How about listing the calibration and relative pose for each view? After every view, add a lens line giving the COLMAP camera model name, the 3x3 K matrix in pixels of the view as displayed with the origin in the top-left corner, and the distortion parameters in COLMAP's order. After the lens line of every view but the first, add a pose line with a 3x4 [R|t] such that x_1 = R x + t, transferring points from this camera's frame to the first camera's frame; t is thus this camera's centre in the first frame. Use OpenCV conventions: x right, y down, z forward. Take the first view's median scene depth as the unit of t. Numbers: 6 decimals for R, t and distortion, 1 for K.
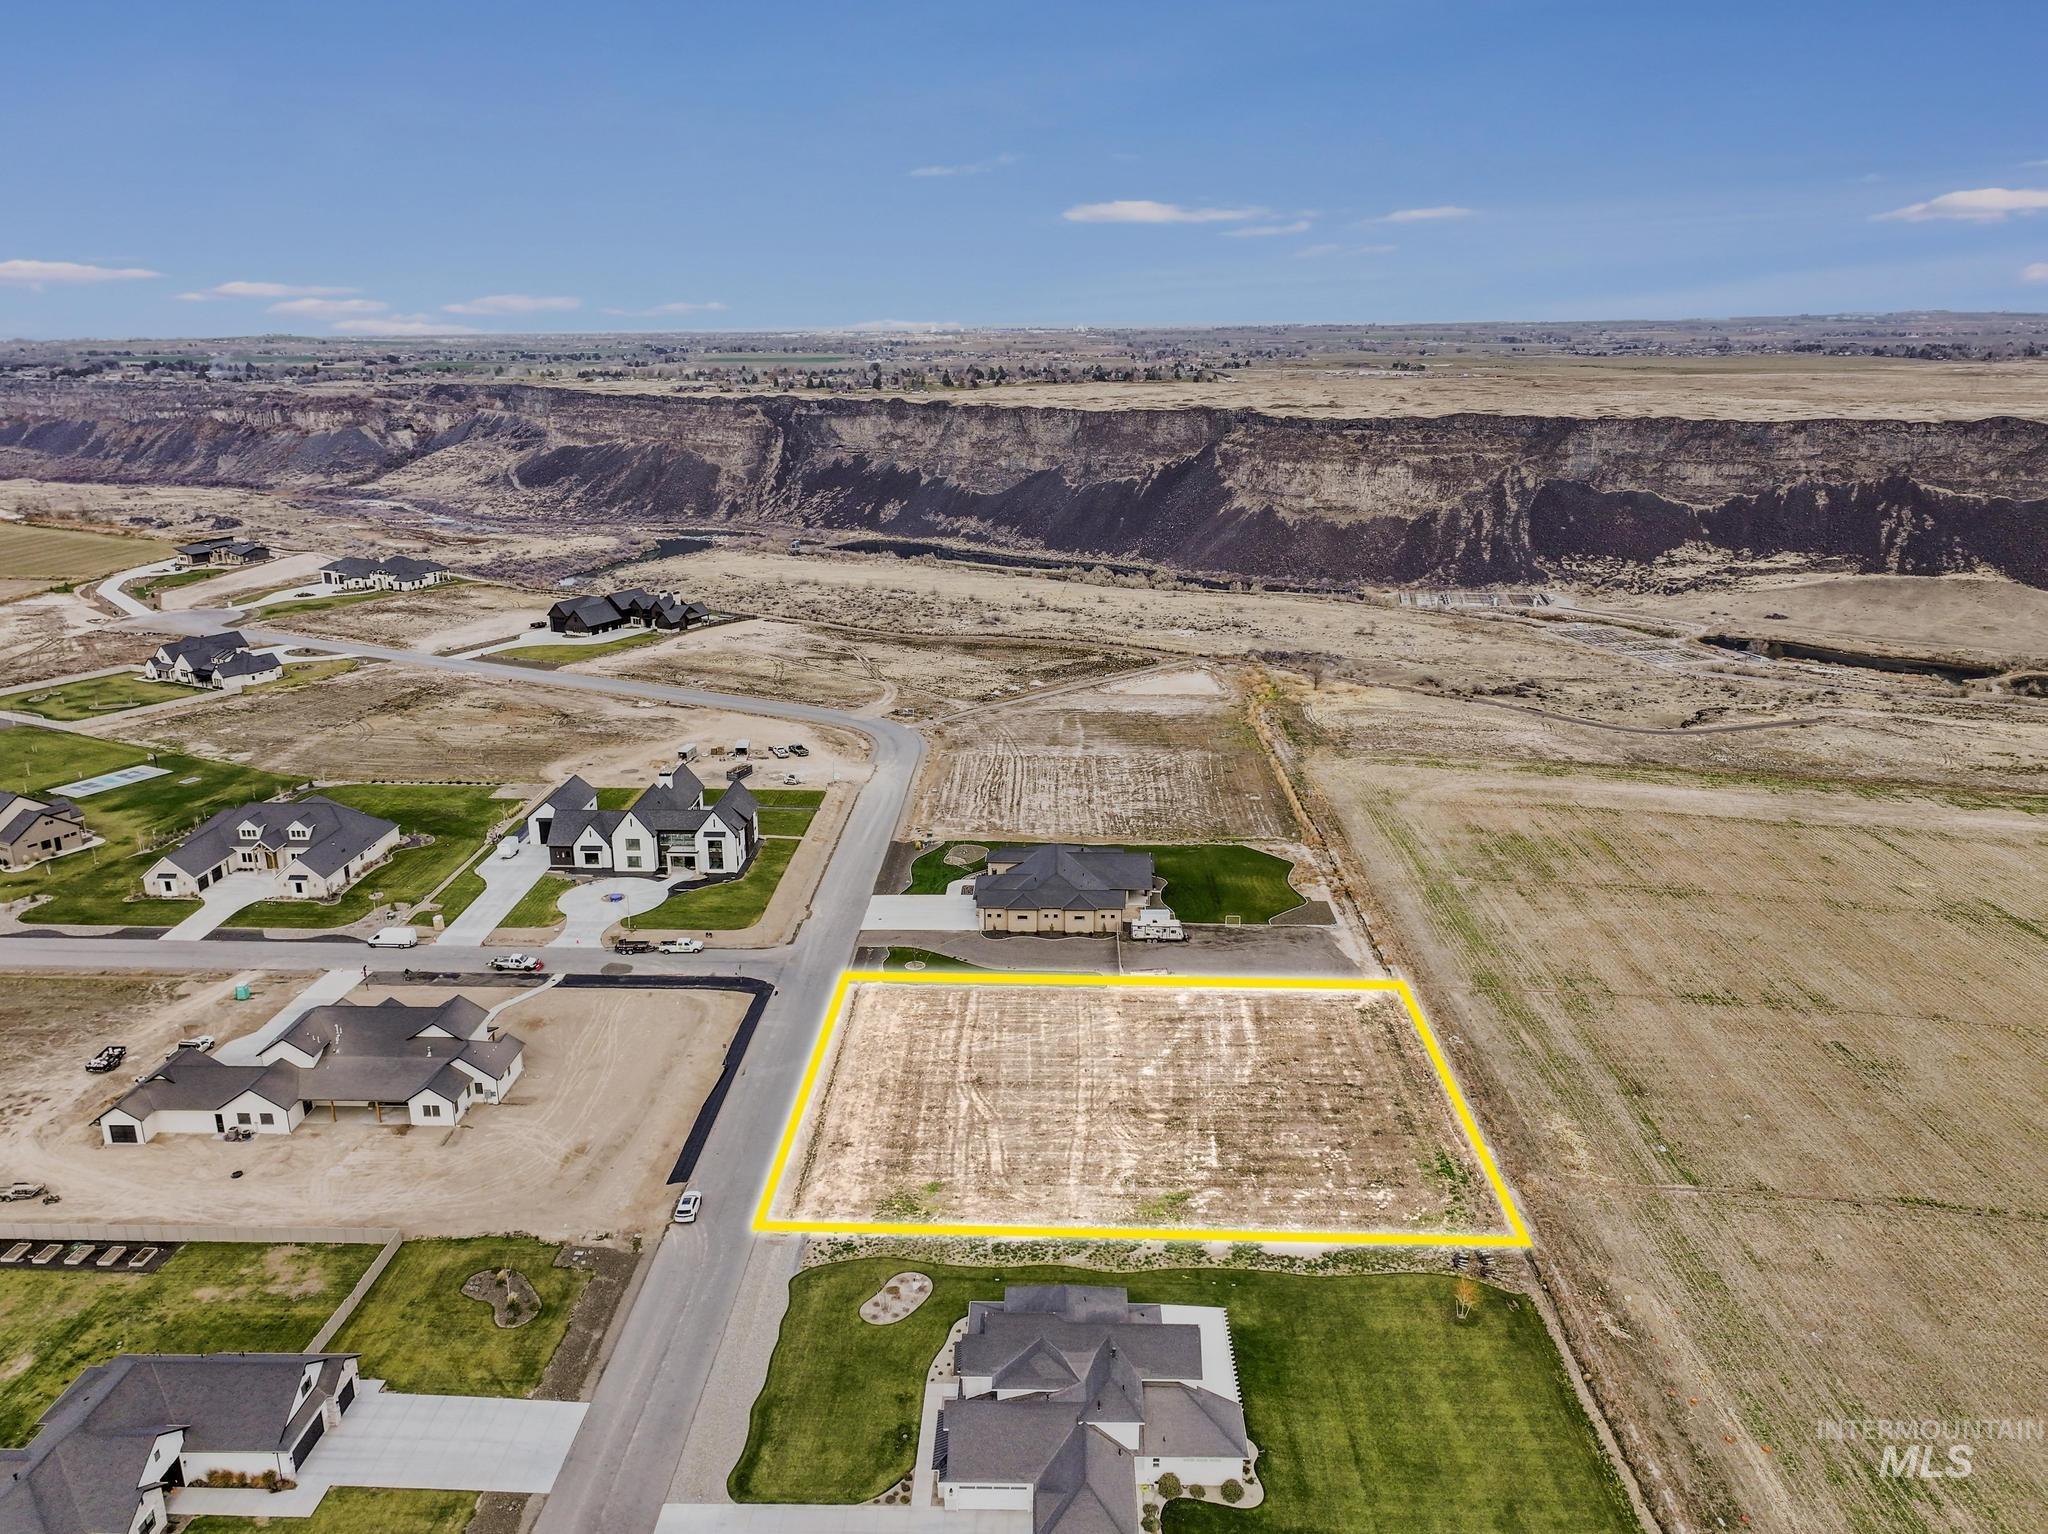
lens RADIAL K [[1442.2, 0, 1034.7], [0, 1442.2, 772.5], [0, 0, 1]] dist [0.007849, 0.015288]
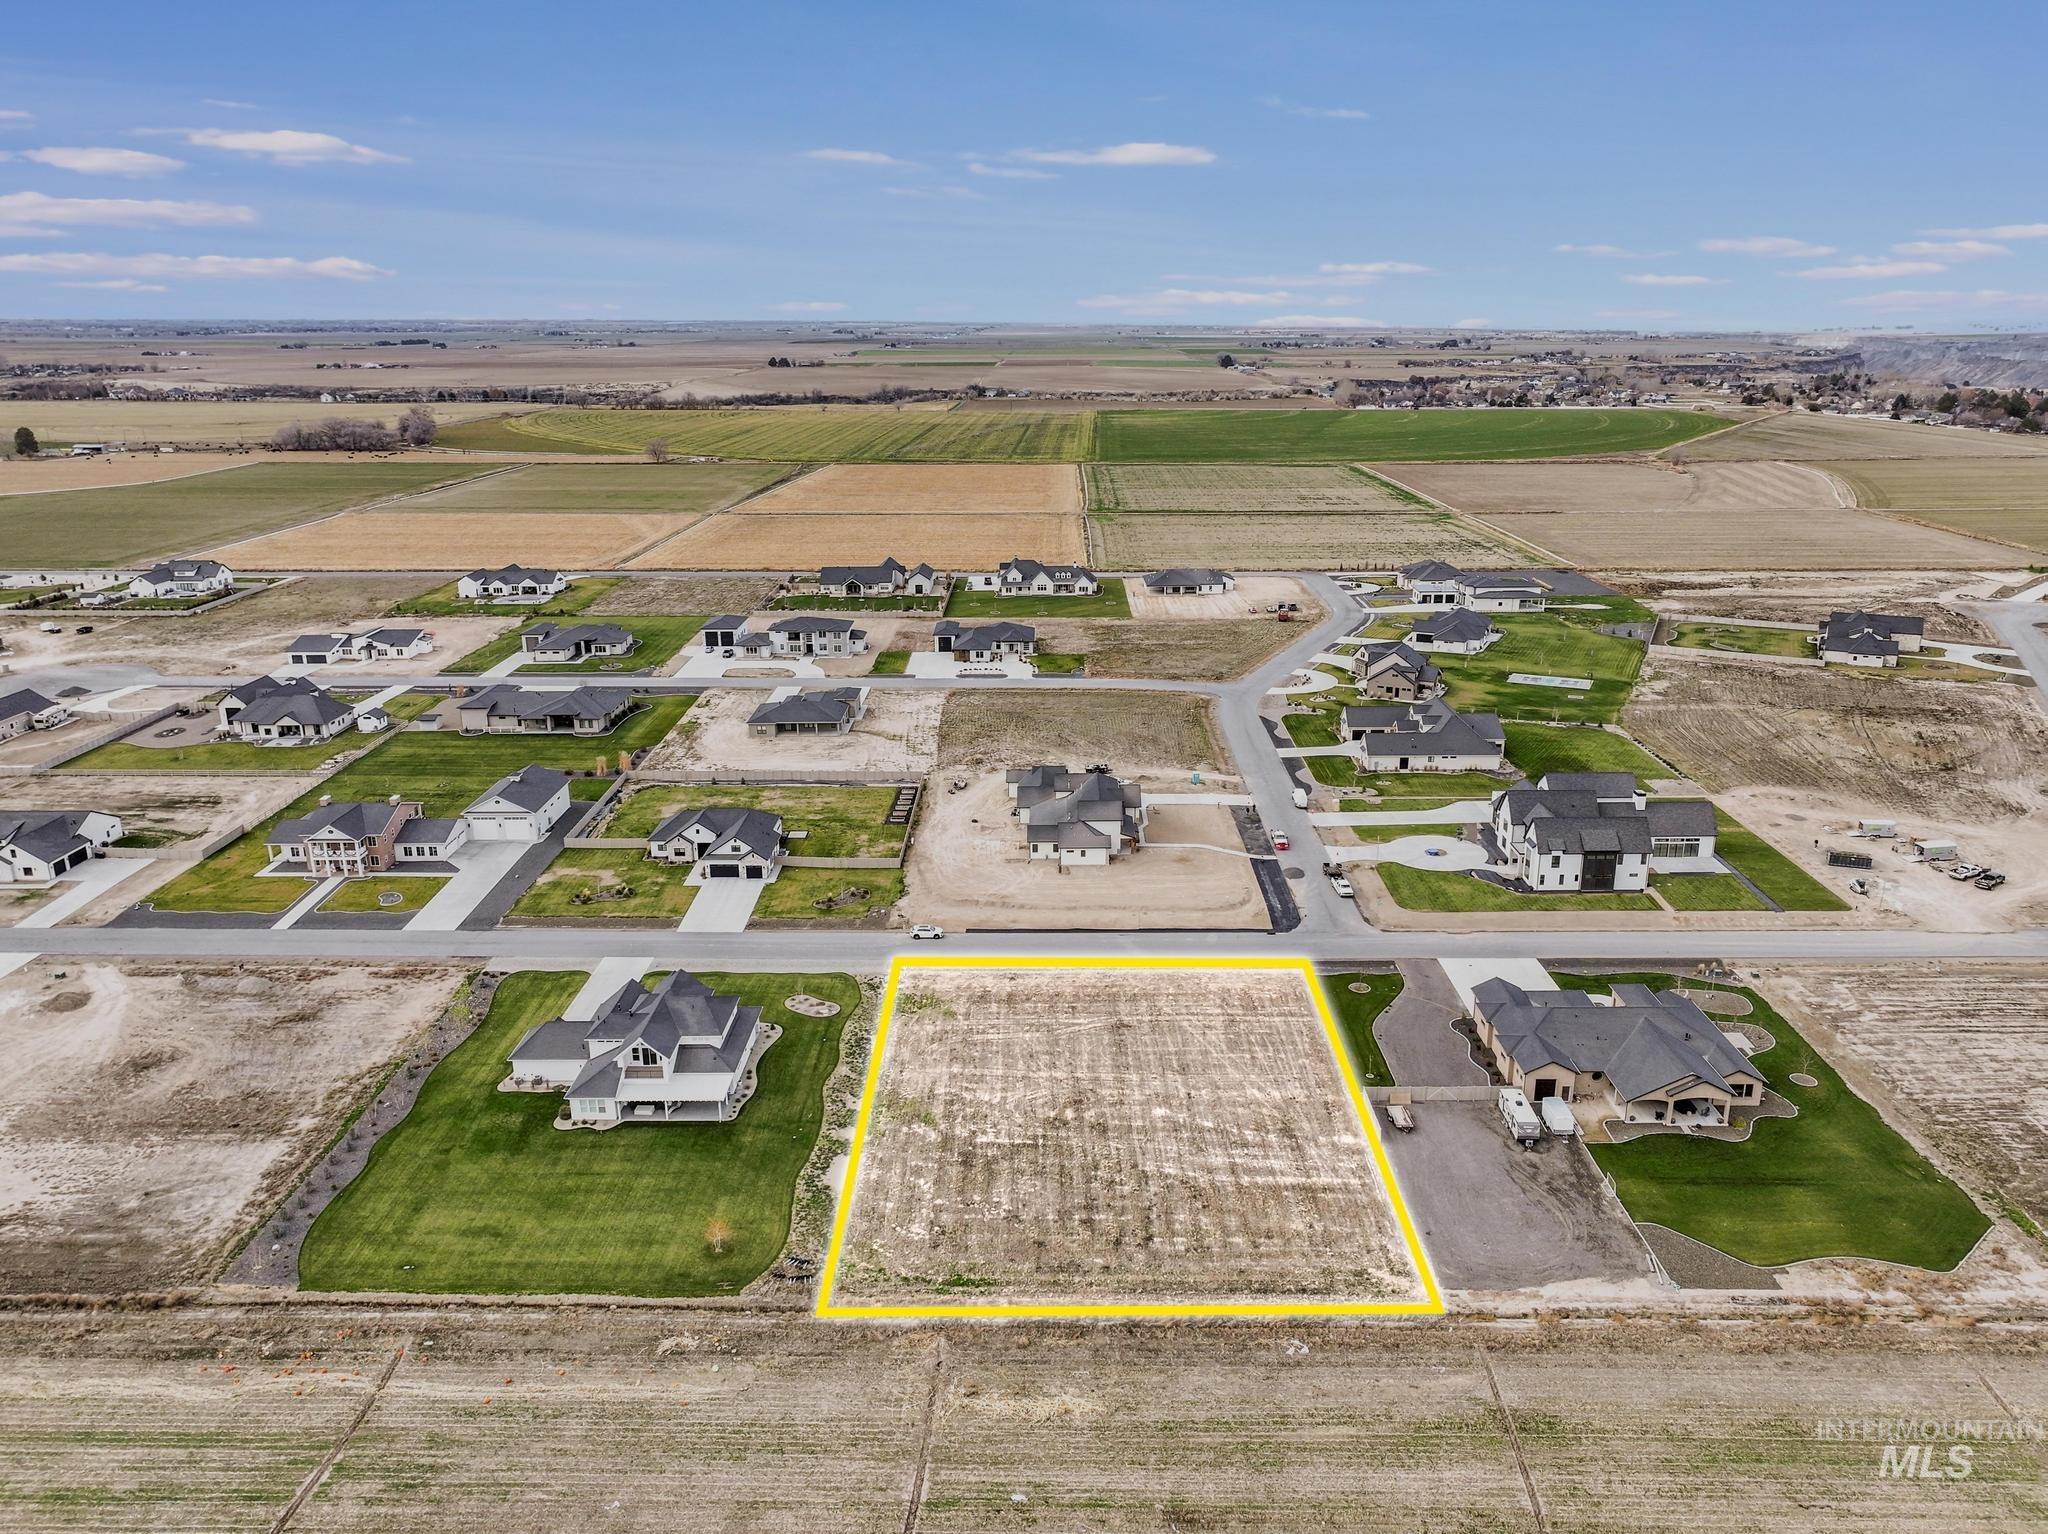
lens RADIAL K [[1442.2, 0, 1027.1], [0, 1442.2, 785.9], [0, 0, 1]] dist [0.007849, 0.015288]
pose [[0.003128, 0.308144, -0.951335, 0.754396], [-0.283696, 0.912526, 0.294641, -0.199051], [0.958909, 0.268968, 0.090274, 0.642320]]
